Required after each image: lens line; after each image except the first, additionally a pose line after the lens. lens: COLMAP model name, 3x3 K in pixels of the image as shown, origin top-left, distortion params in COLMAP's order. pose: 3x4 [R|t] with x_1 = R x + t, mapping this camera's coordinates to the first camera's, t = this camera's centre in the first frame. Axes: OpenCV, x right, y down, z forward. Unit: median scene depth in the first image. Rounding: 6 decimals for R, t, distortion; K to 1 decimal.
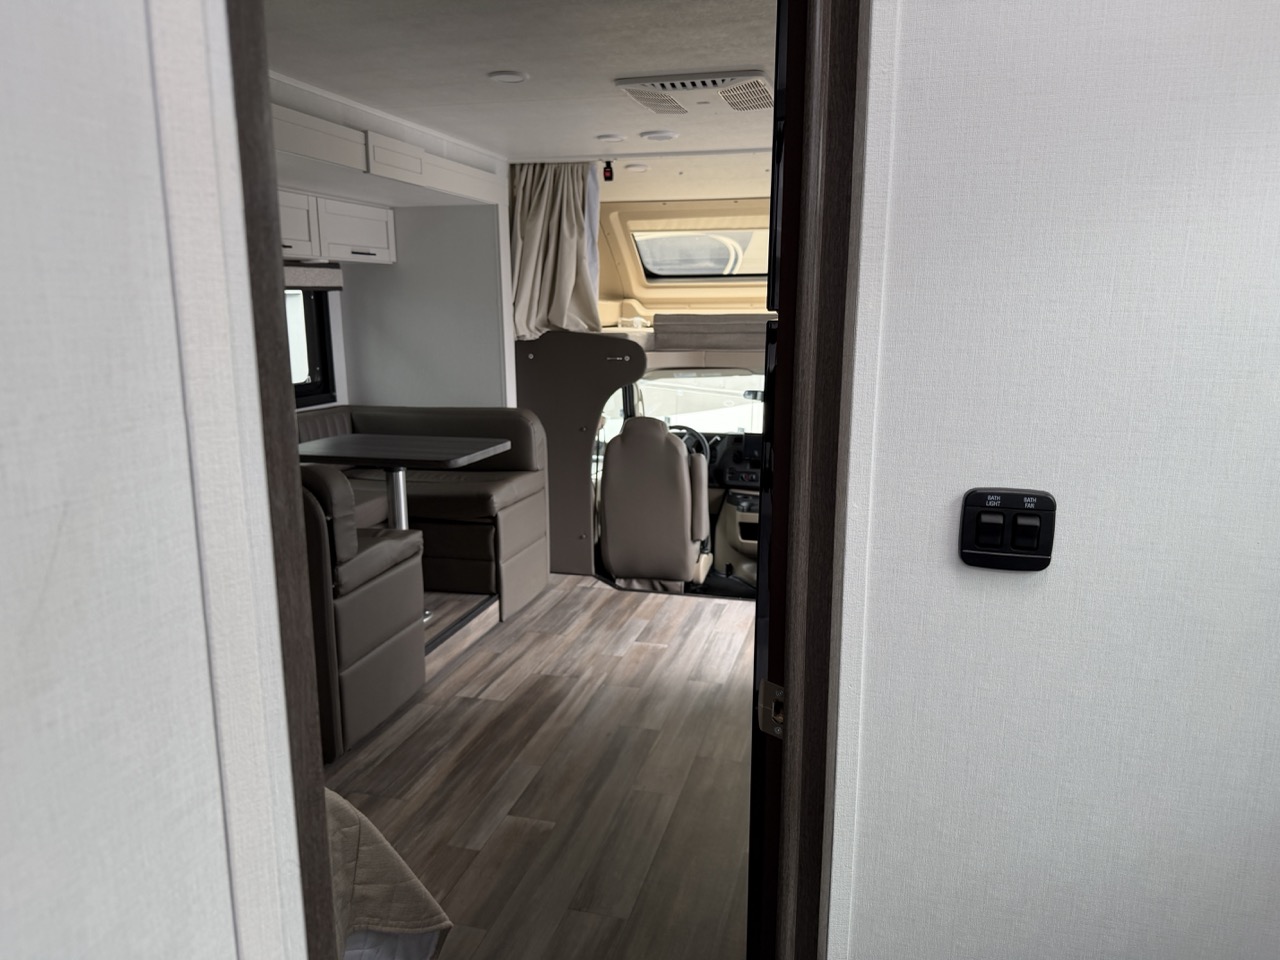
lens RADIAL K [[894.8, 0, 654.8], [0, 894.8, 479.3], [0, 0, 1]] dist [0.198817, -0.348960]
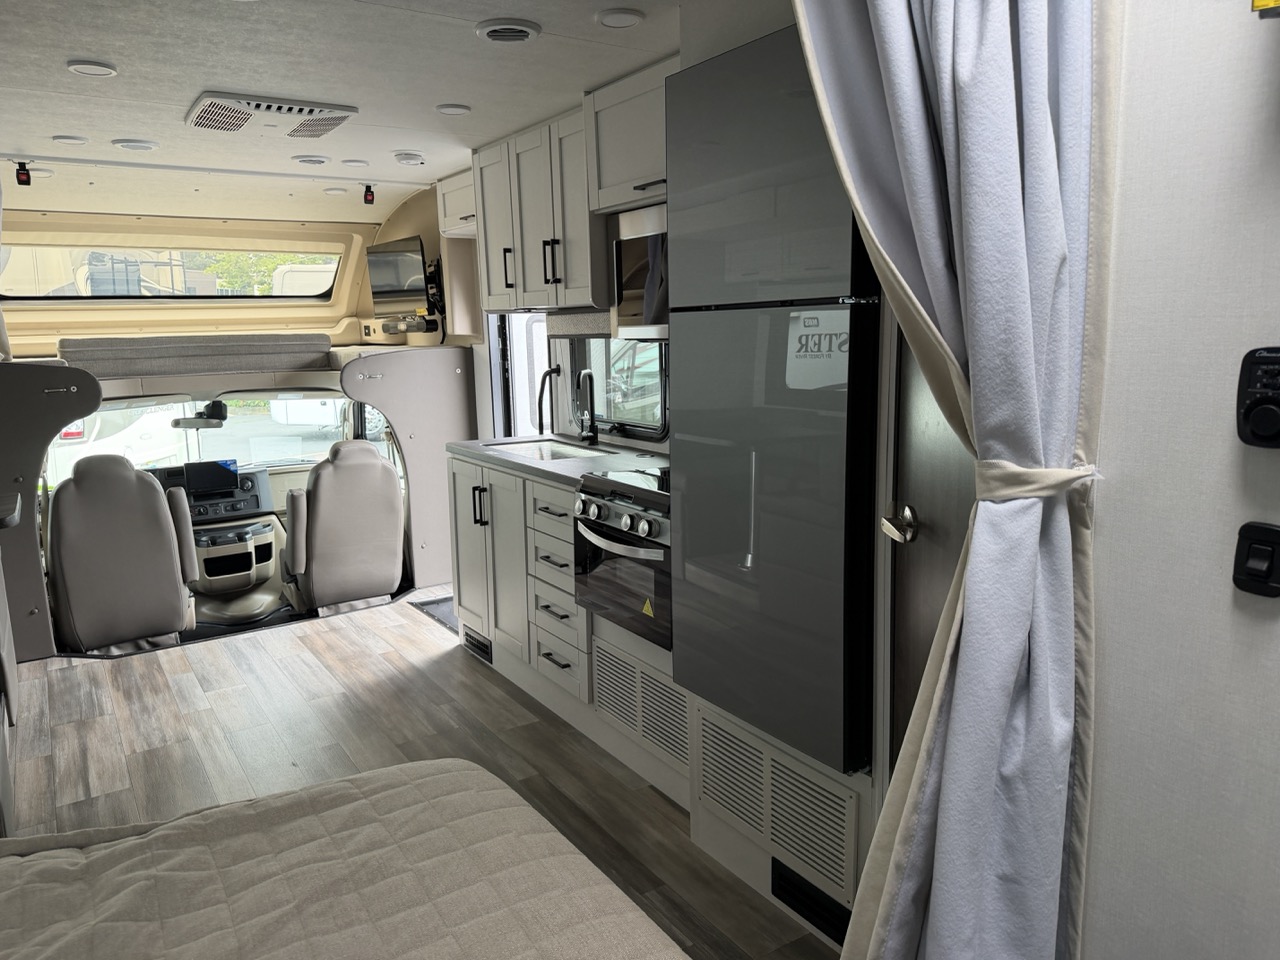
lens RADIAL K [[887.1, 0, 637.2], [0, 887.1, 474.1], [0, 0, 1]] dist [0.084666, -0.115647]
pose [[0.667514, -0.139572, 0.731399, -0.318293], [0.166997, 0.985314, 0.035616, 0.003482], [-0.725629, 0.098368, 0.681019, 0.041601]]
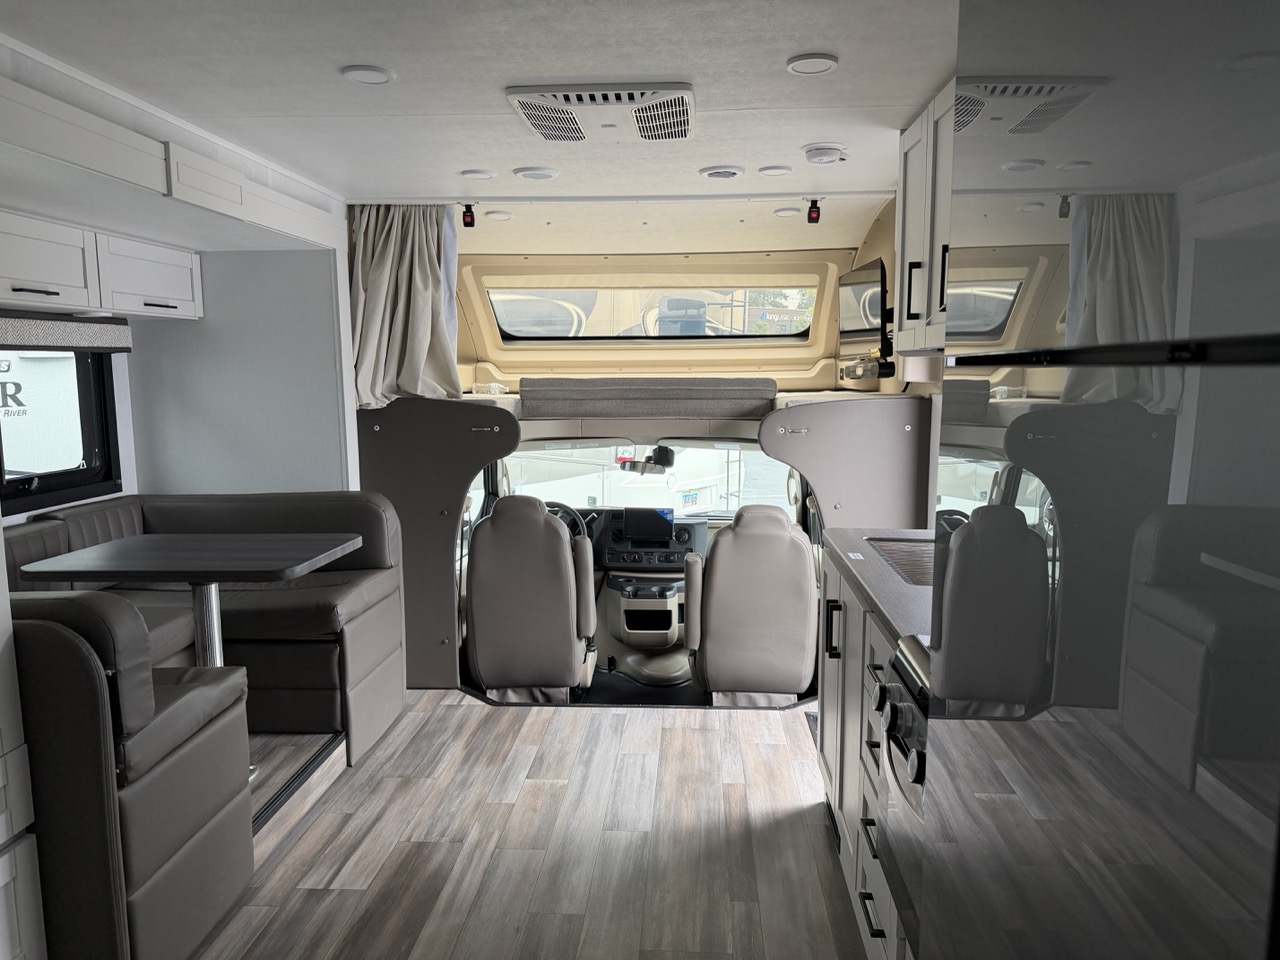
lens RADIAL K [[884.4, 0, 650.1], [0, 884.4, 477.4], [0, 0, 1]] dist [0.135211, -0.199828]
pose [[0.980958, -0.028873, 0.192061, -0.052507], [0.042850, 0.996694, -0.069025, -0.024652], [-0.189433, 0.075940, 0.978953, 0.152310]]
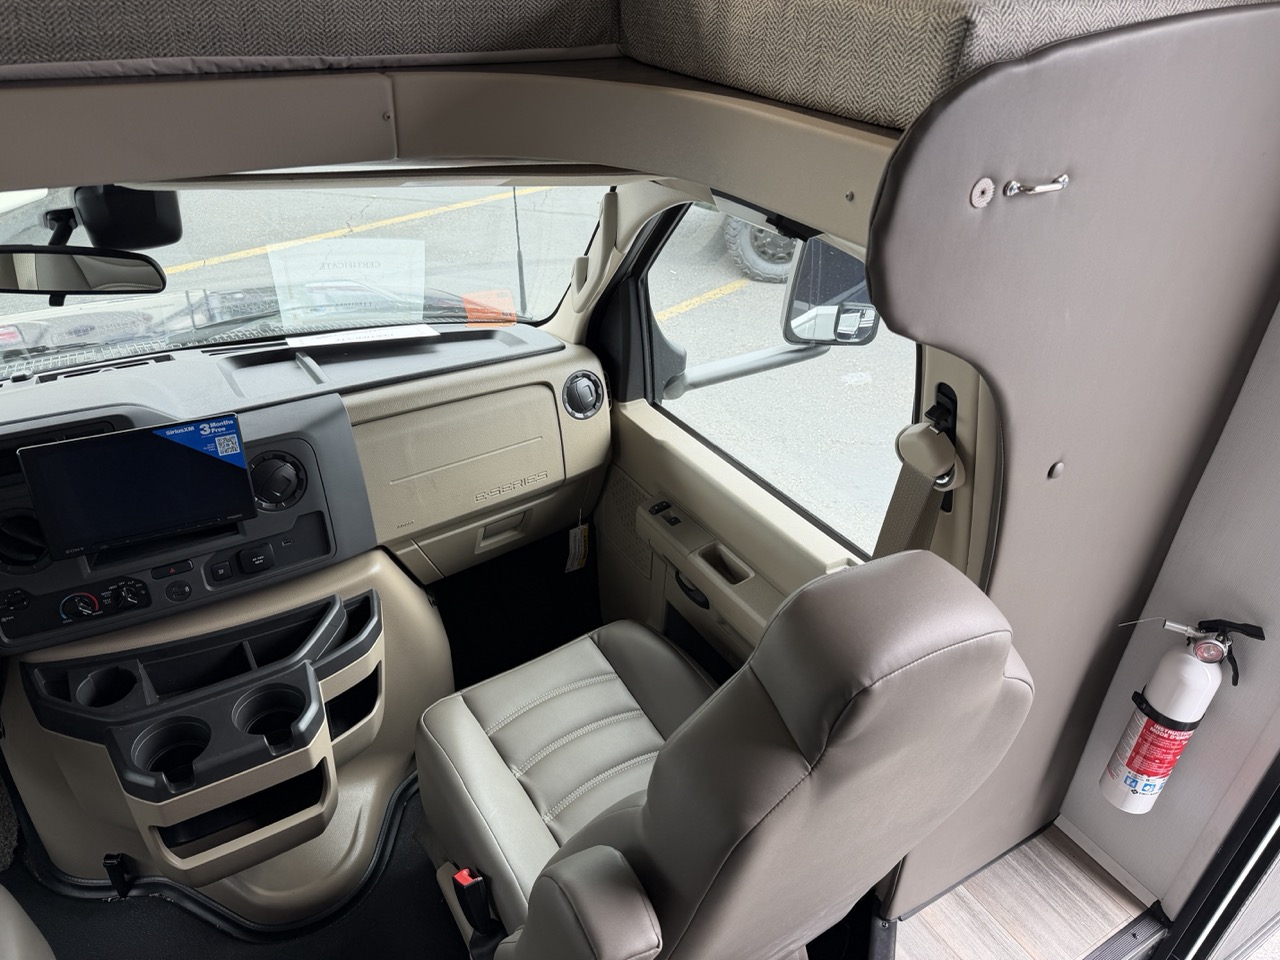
lens RADIAL K [[900.1, 0, 659.7], [0, 900.1, 463.2], [0, 0, 1]] dist [0.002233, -0.000229]
pose [[0.688185, -0.353382, 0.633658, 0.081676], [0.092686, 0.909031, 0.406291, -0.149629], [-0.719590, -0.220873, 0.658335, 0.888690]]
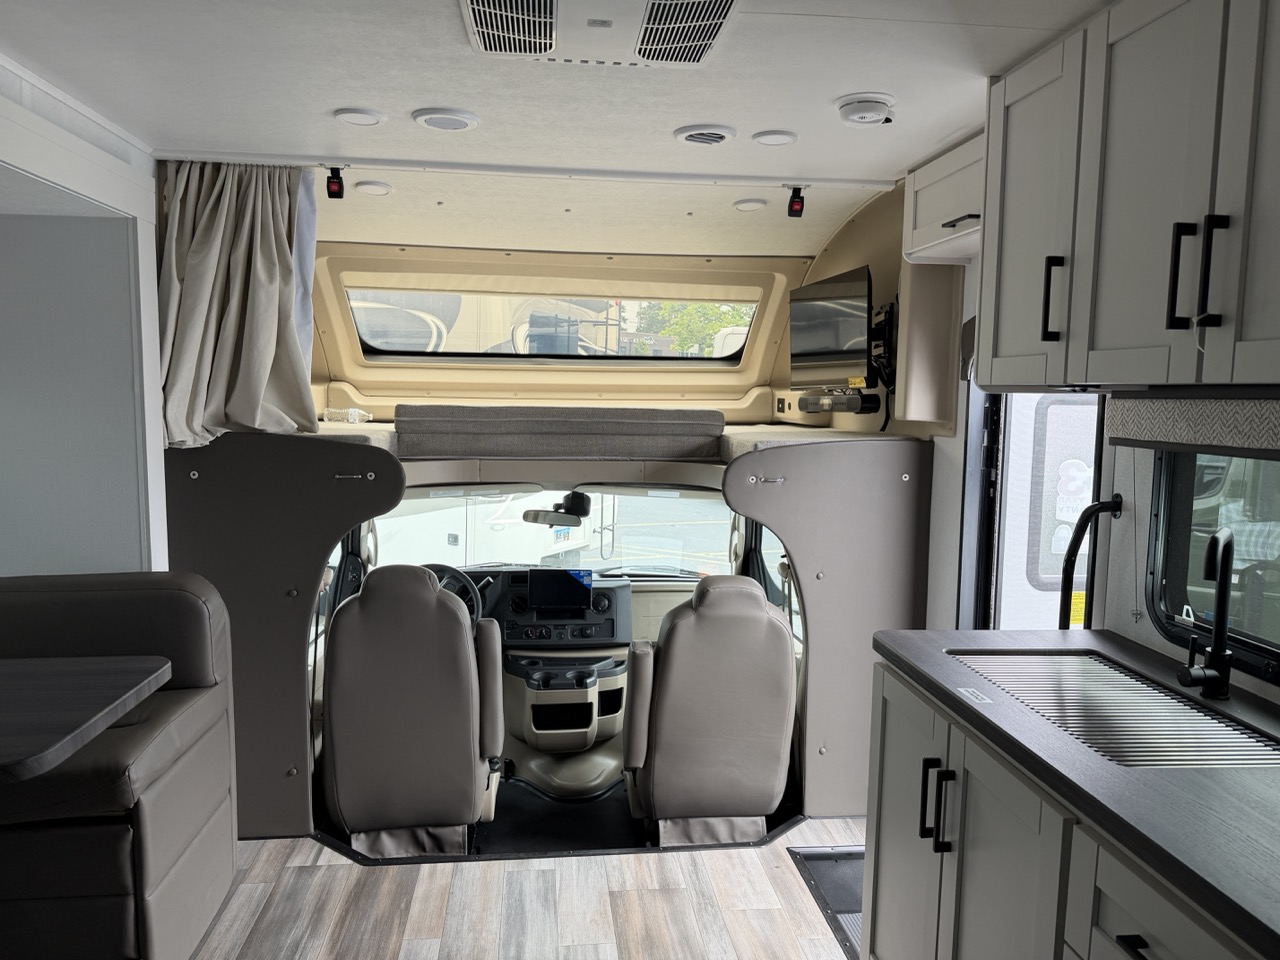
lens RADIAL K [[887.1, 0, 637.2], [0, 887.1, 474.1], [0, 0, 1]] dist [0.084666, -0.115647]
pose [[0.935184, -0.021240, 0.353526, -0.079088], [0.055251, 0.994728, -0.086391, -0.074647], [-0.349827, 0.100324, 0.931427, 0.371358]]
